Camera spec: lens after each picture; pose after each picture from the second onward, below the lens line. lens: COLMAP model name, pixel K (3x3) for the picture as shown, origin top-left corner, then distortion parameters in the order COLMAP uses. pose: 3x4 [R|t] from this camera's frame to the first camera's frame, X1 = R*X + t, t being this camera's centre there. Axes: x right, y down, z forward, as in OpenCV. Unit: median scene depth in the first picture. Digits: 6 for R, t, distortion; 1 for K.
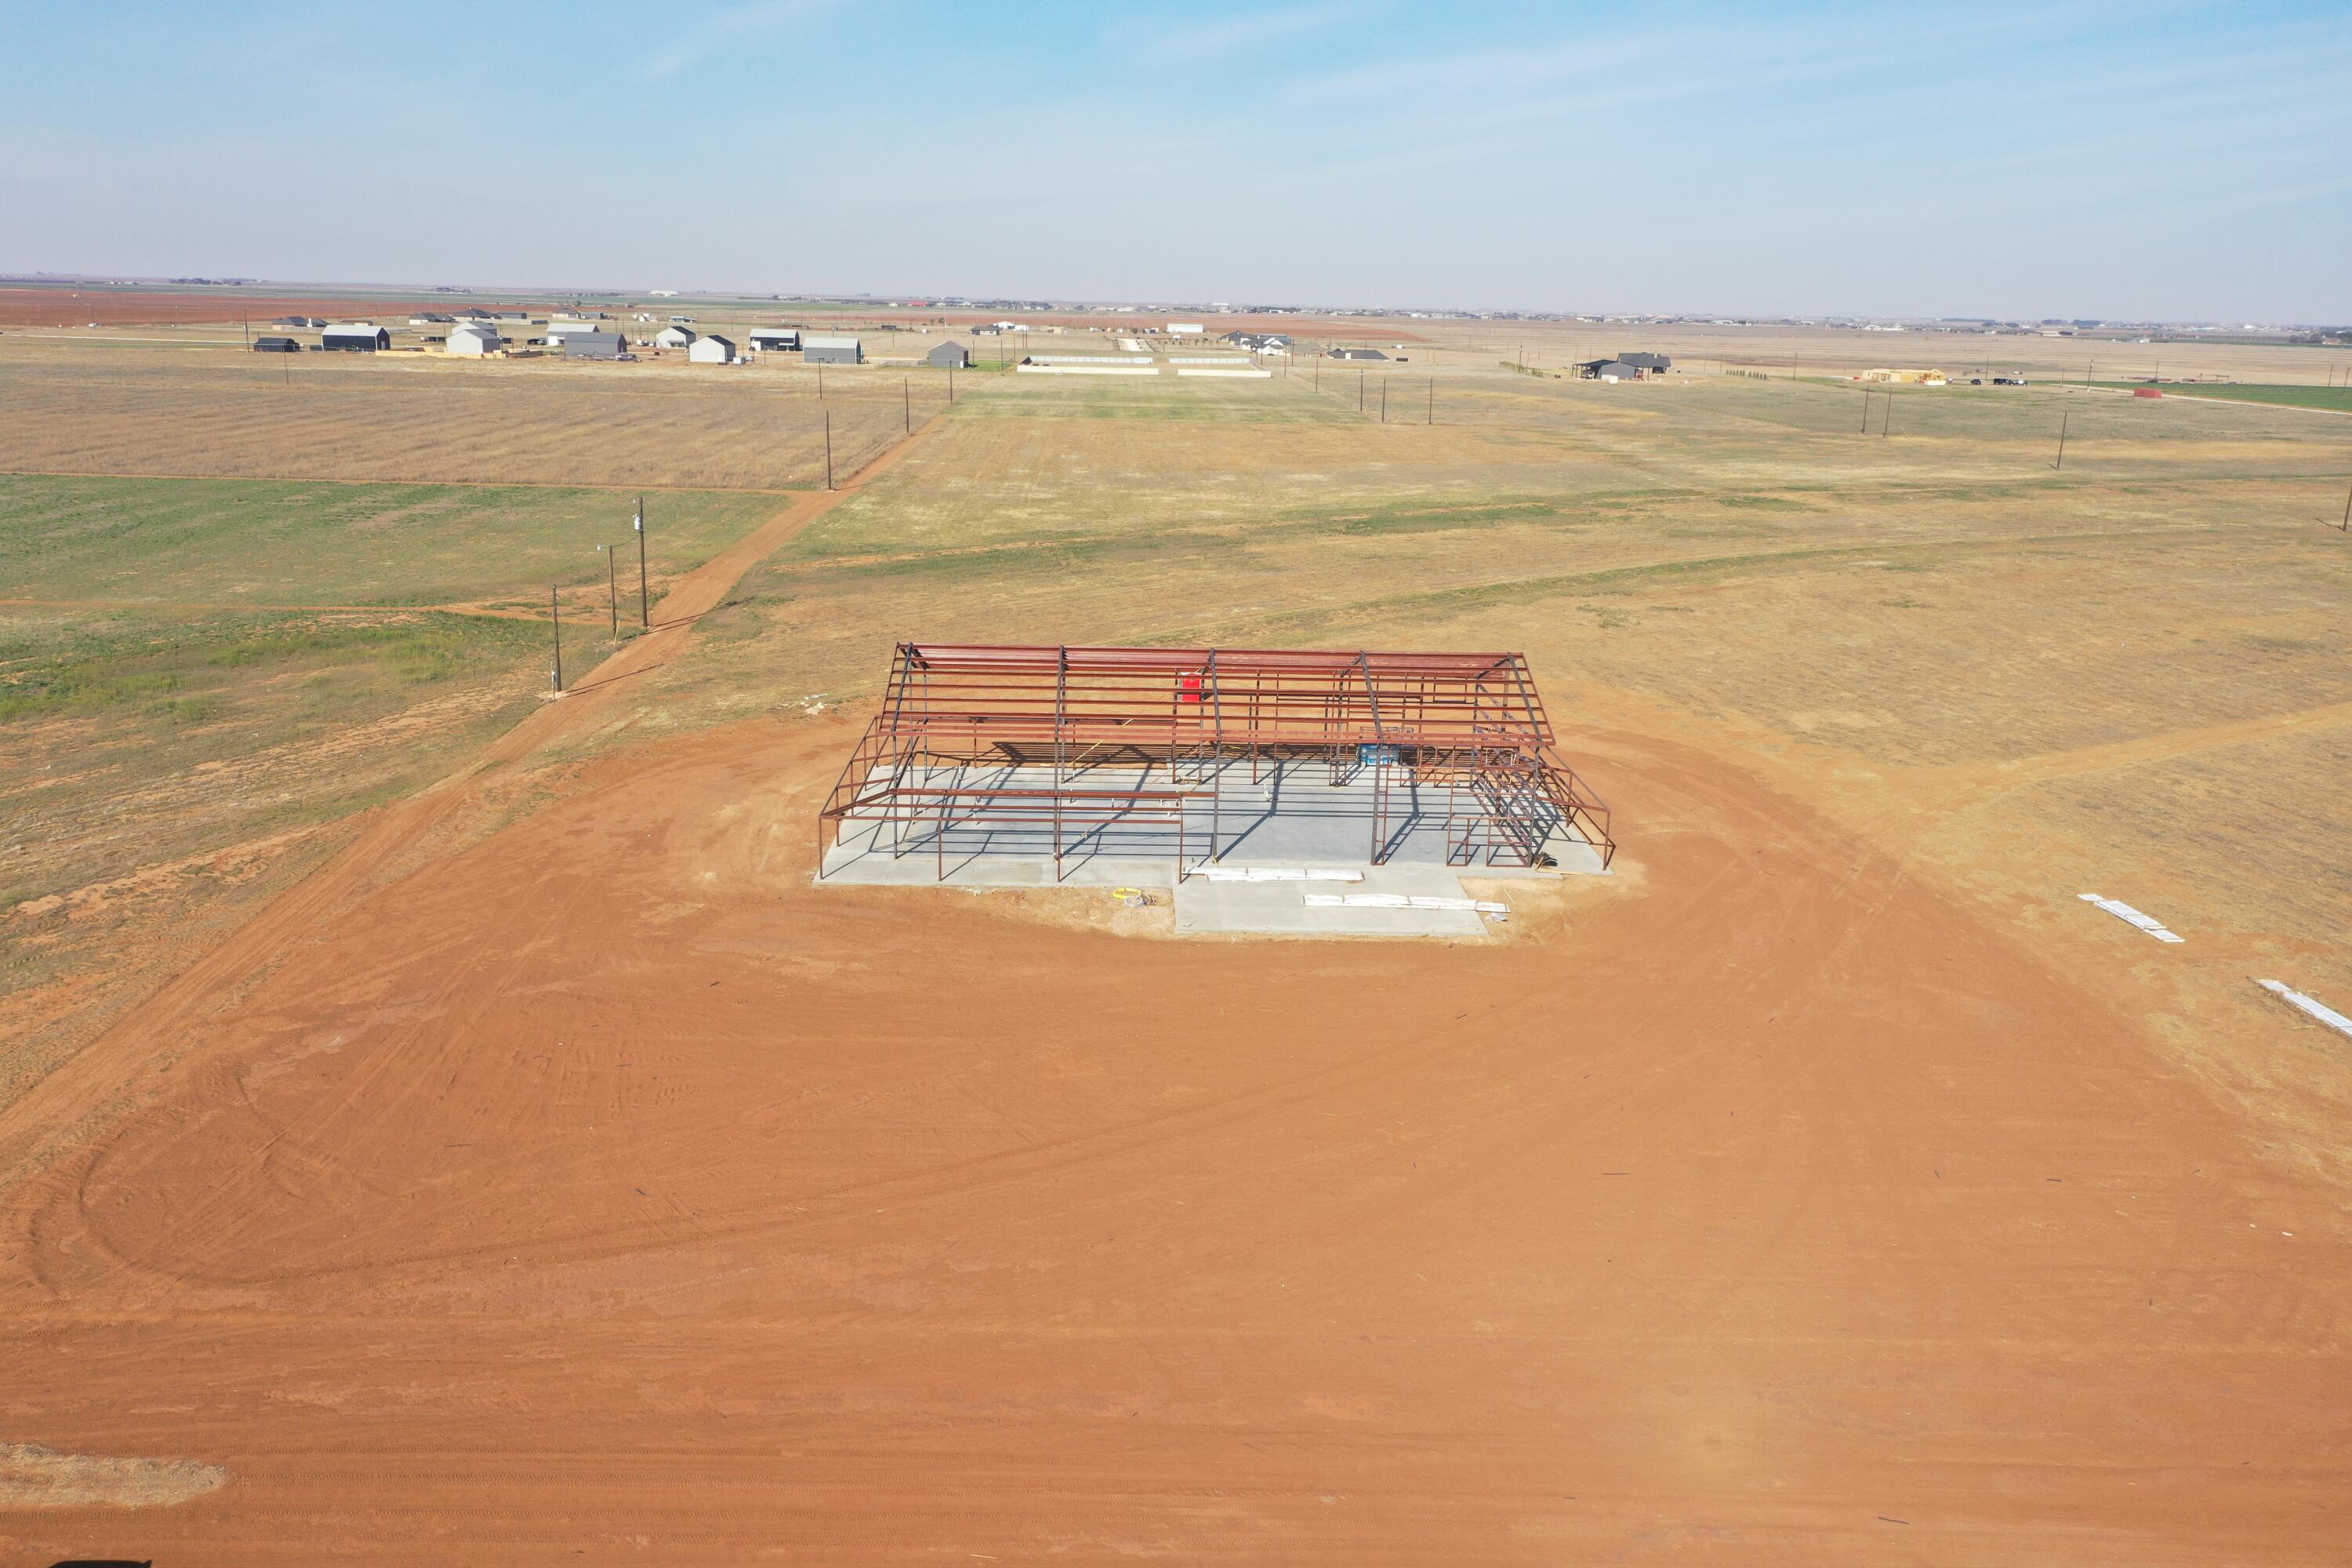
lens RADIAL K [[1870.3, 0, 1176.0], [0, 1870.3, 784.0], [0, 0, 1]] dist [0.015280, 0.010601]
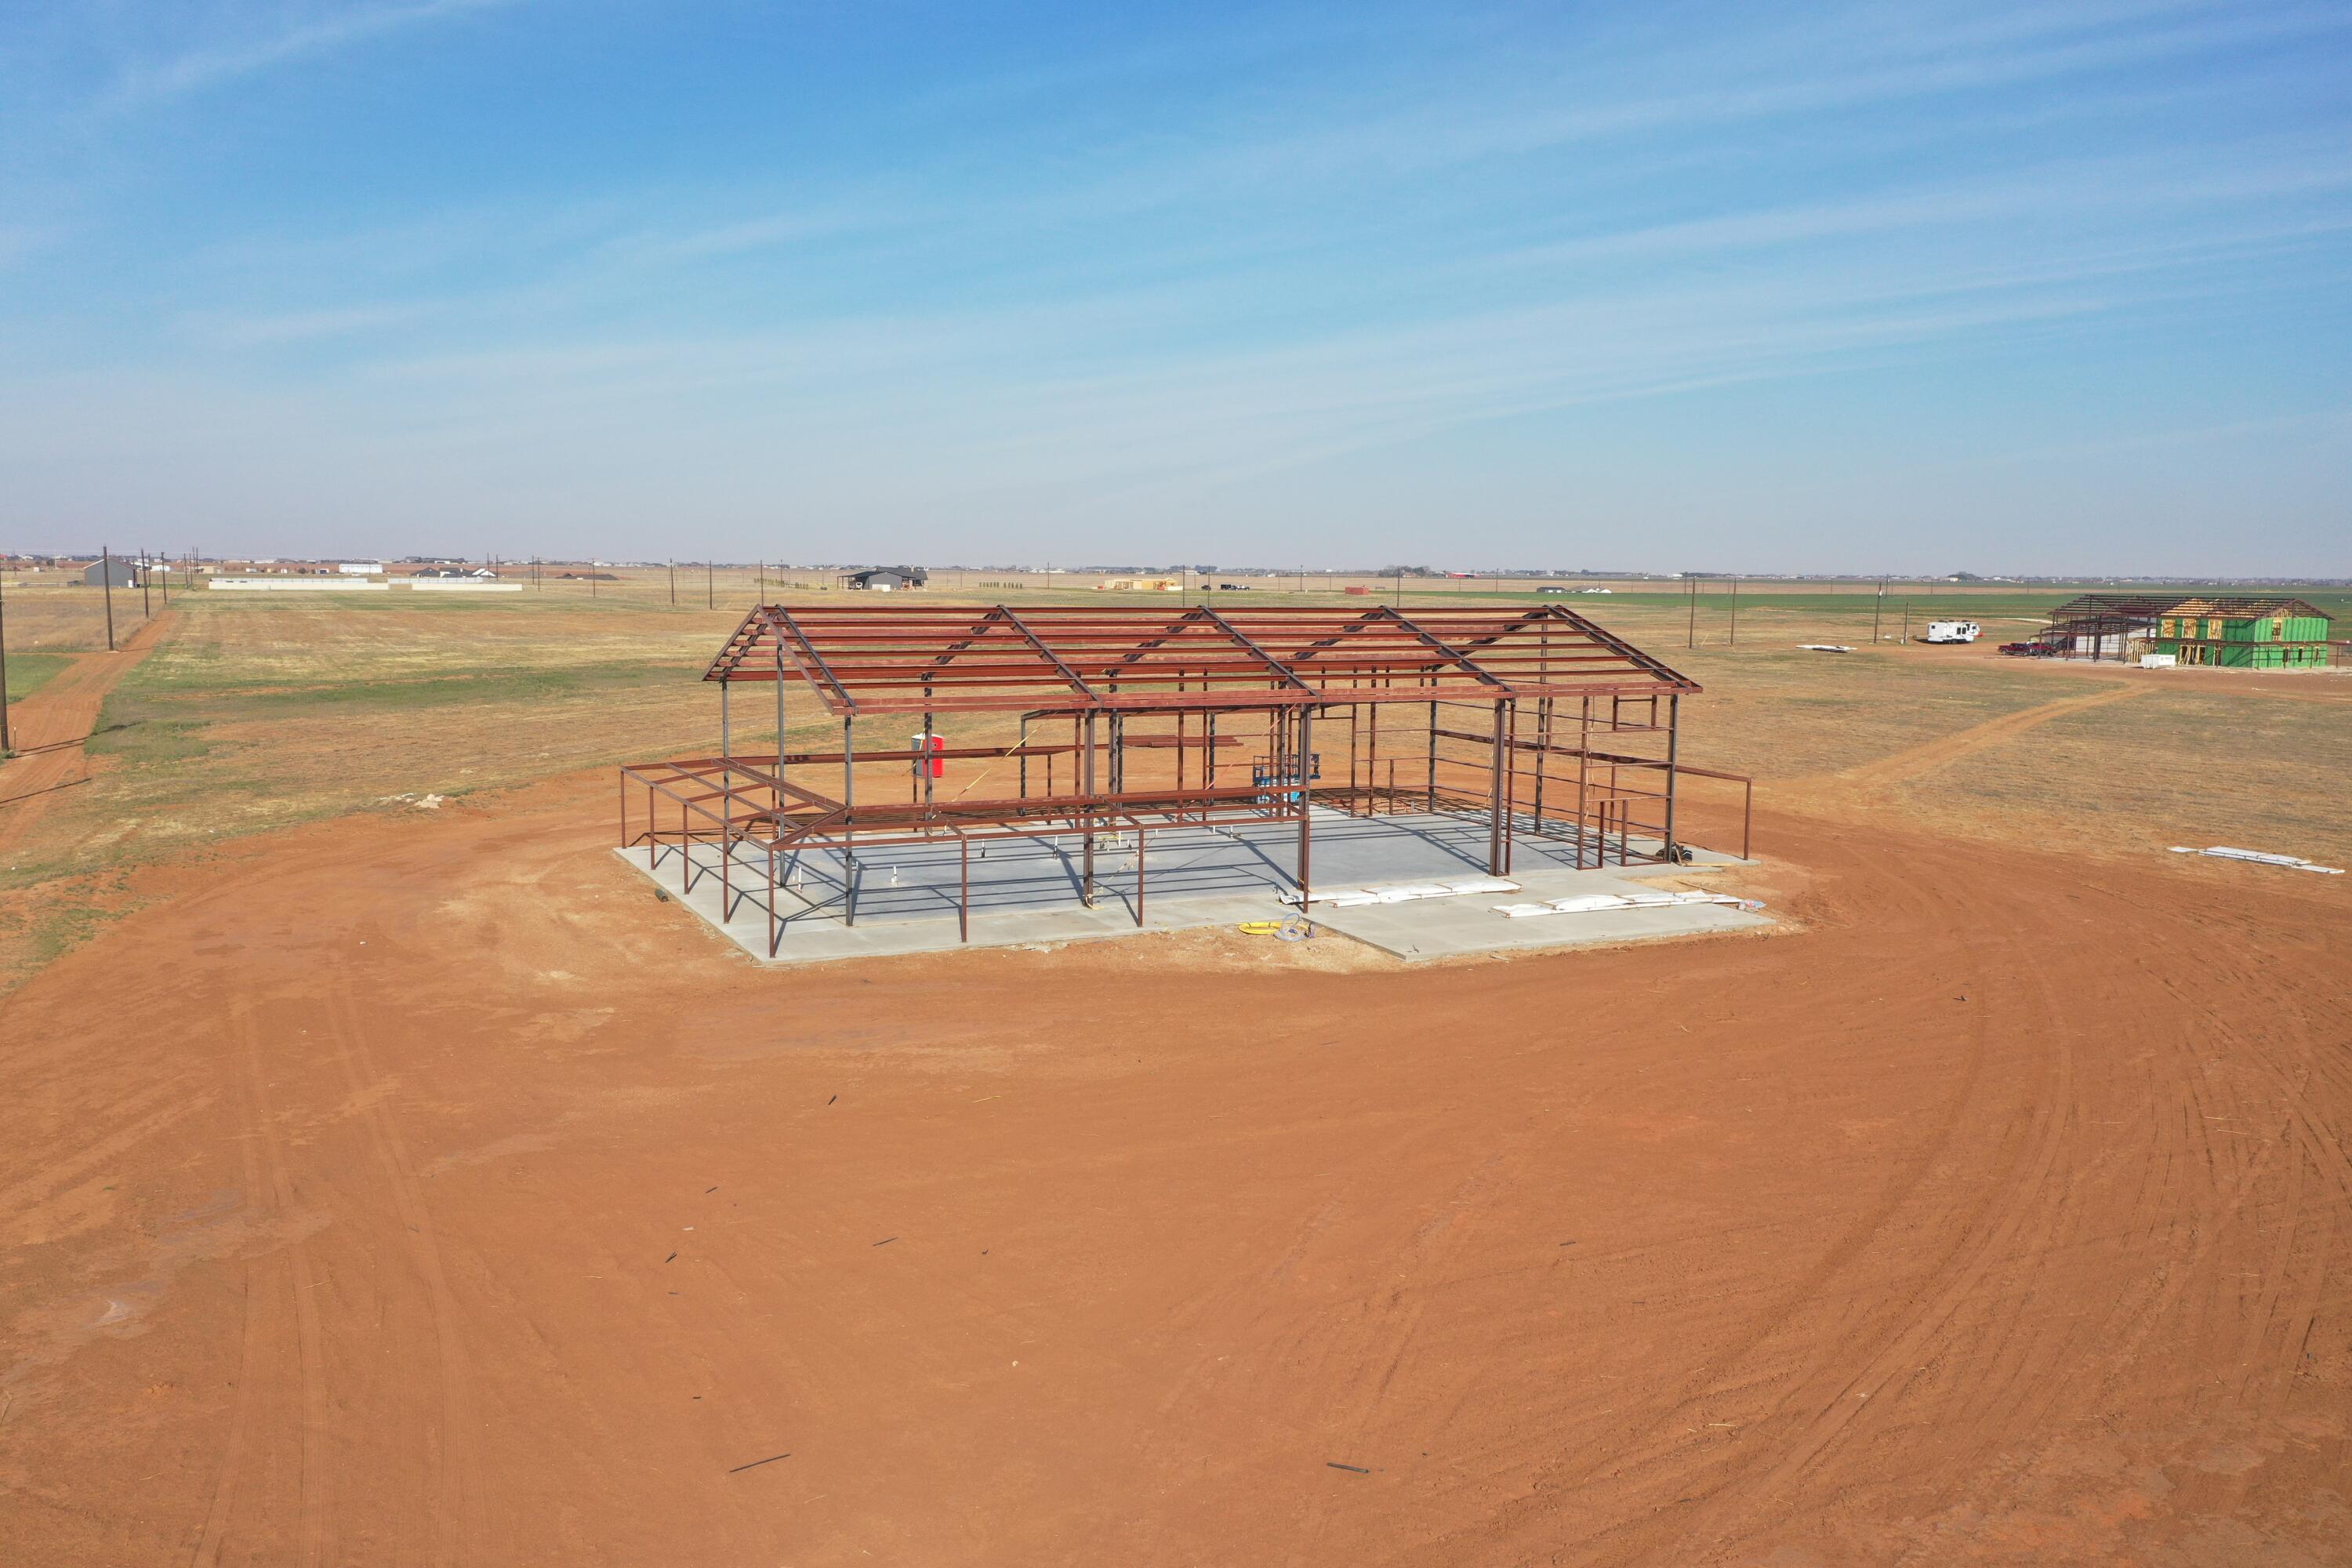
lens RADIAL K [[1870.3, 0, 1176.0], [0, 1870.3, 784.0], [0, 0, 1]] dist [0.015280, 0.010601]
pose [[0.908577, -0.061658, 0.413142, -0.041014], [0.115505, 0.987567, -0.106630, 0.009685], [-0.401431, 0.144601, 0.904402, 0.054578]]
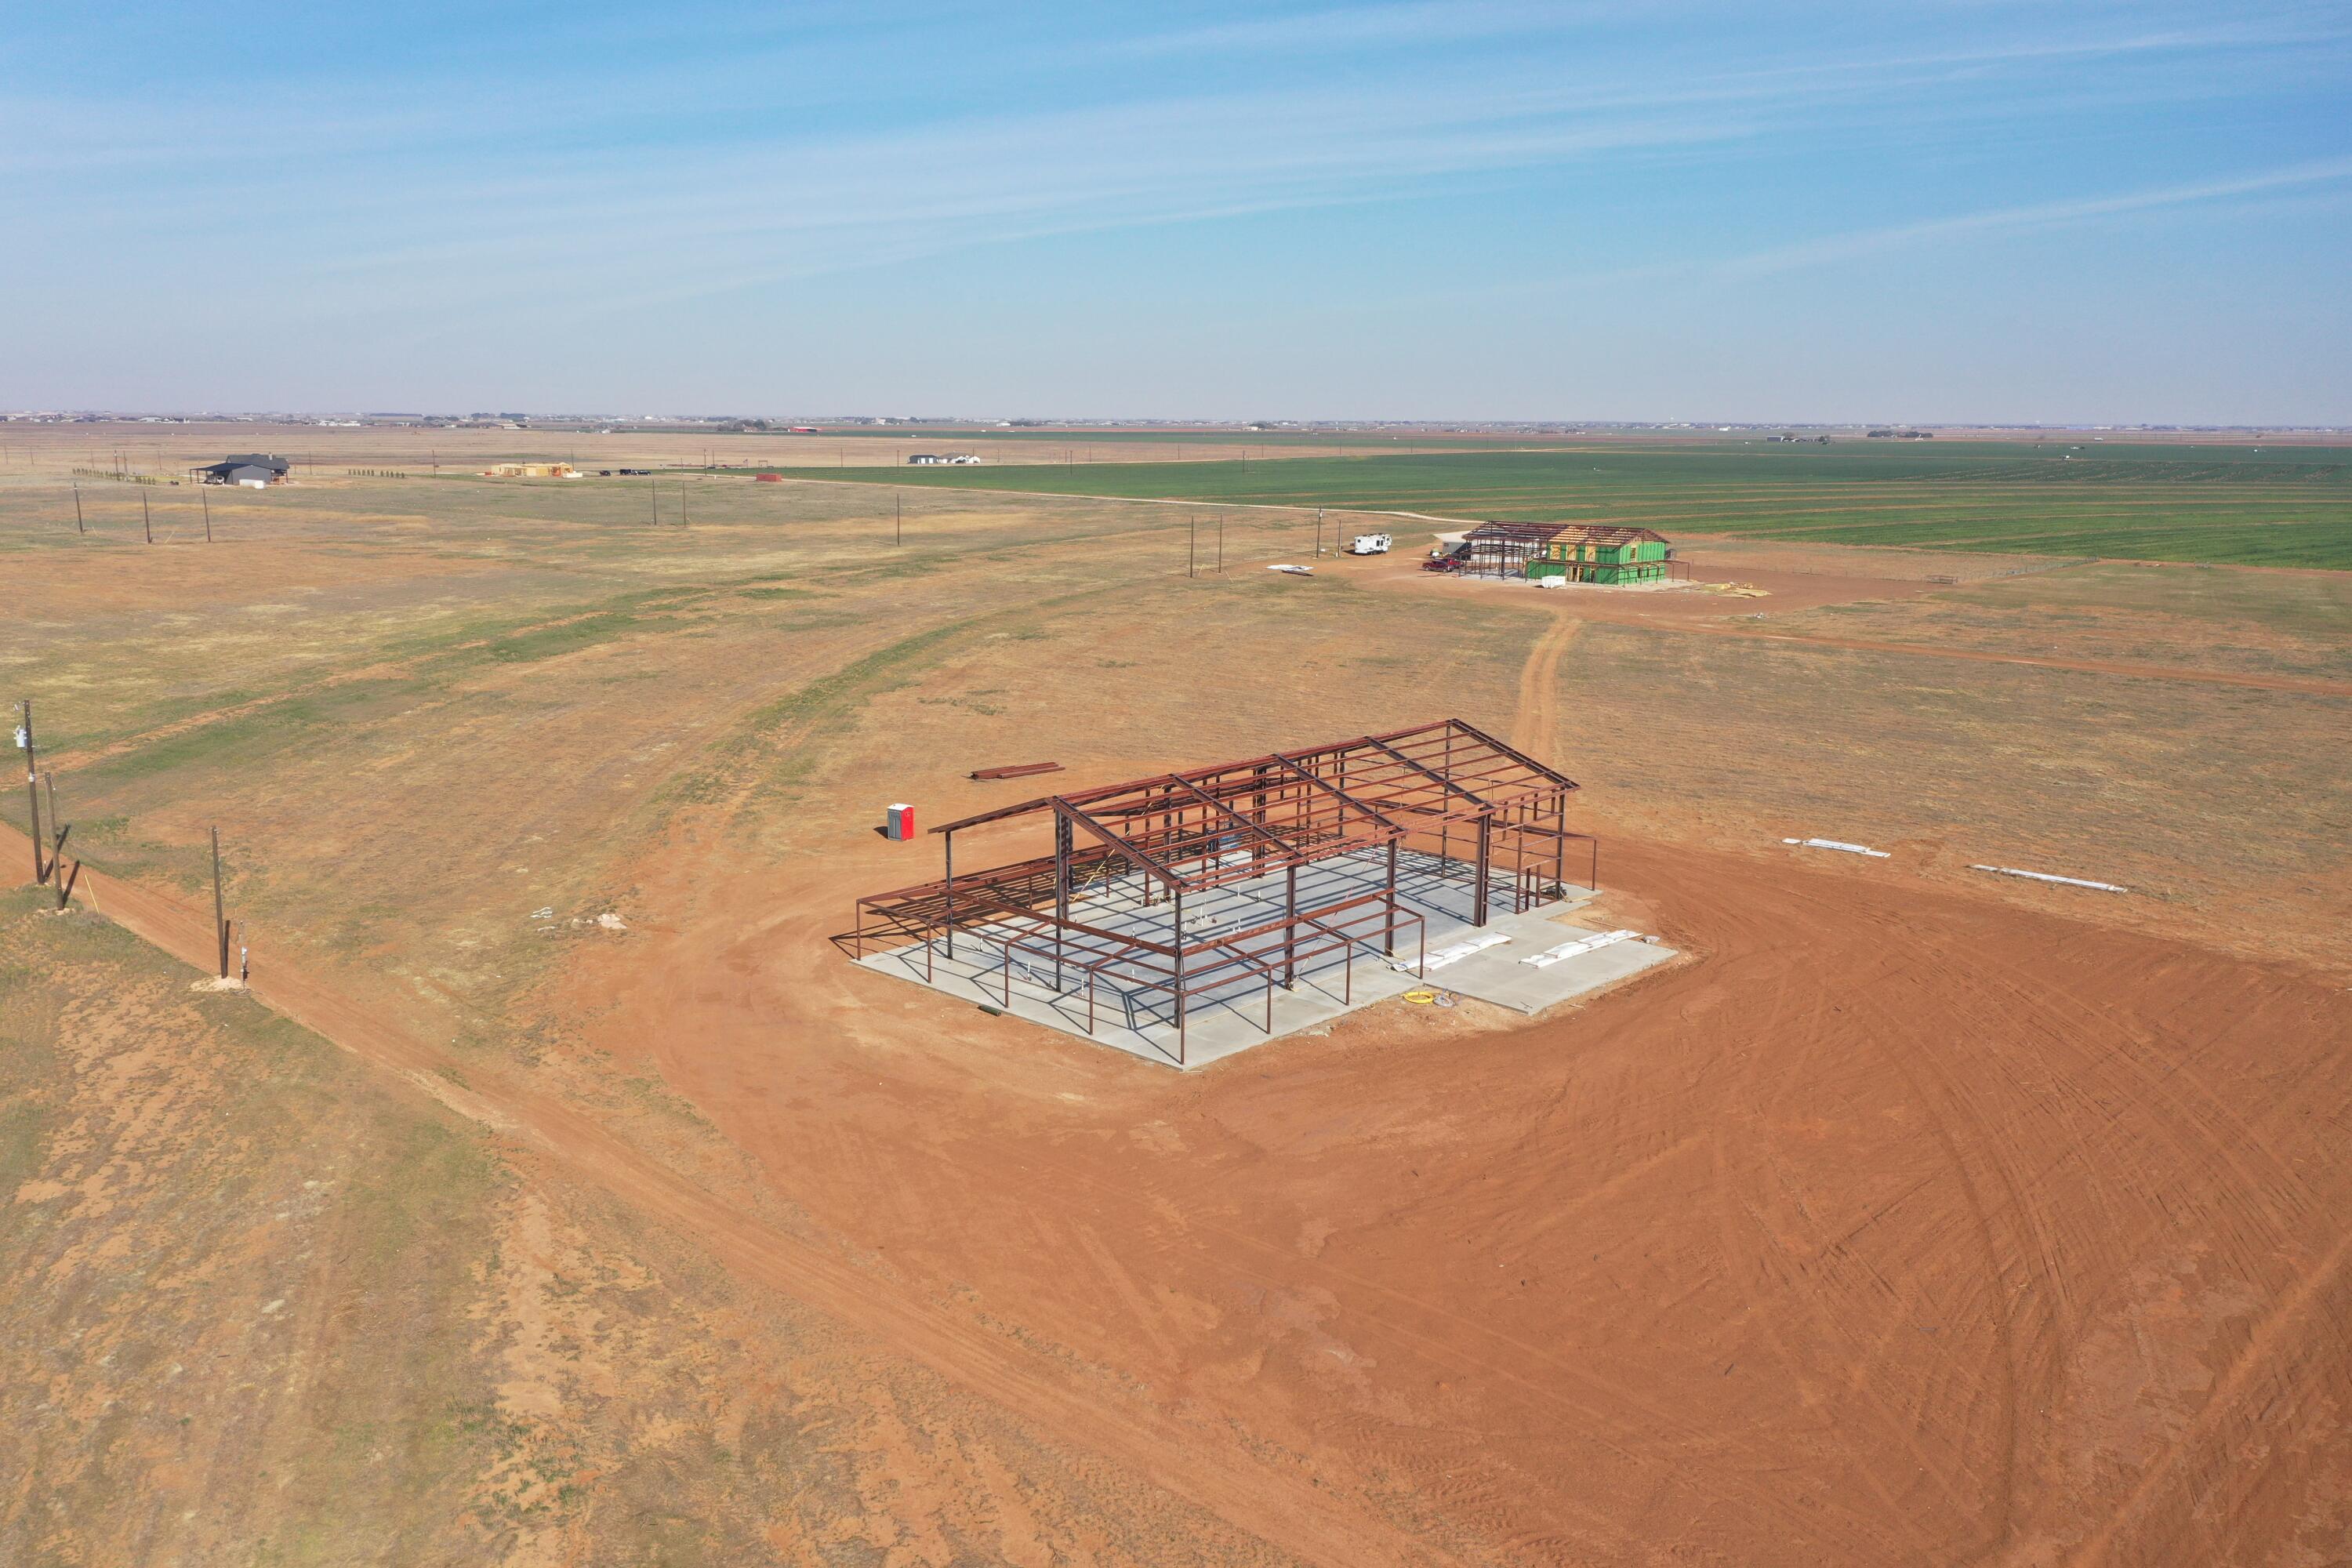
lens RADIAL K [[1870.3, 0, 1176.0], [0, 1870.3, 784.0], [0, 0, 1]] dist [0.015280, 0.010601]
pose [[0.705313, -0.154373, 0.691883, -0.103457], [0.186898, 0.981964, 0.028569, -0.014121], [-0.683814, 0.109162, 0.721444, 0.045900]]
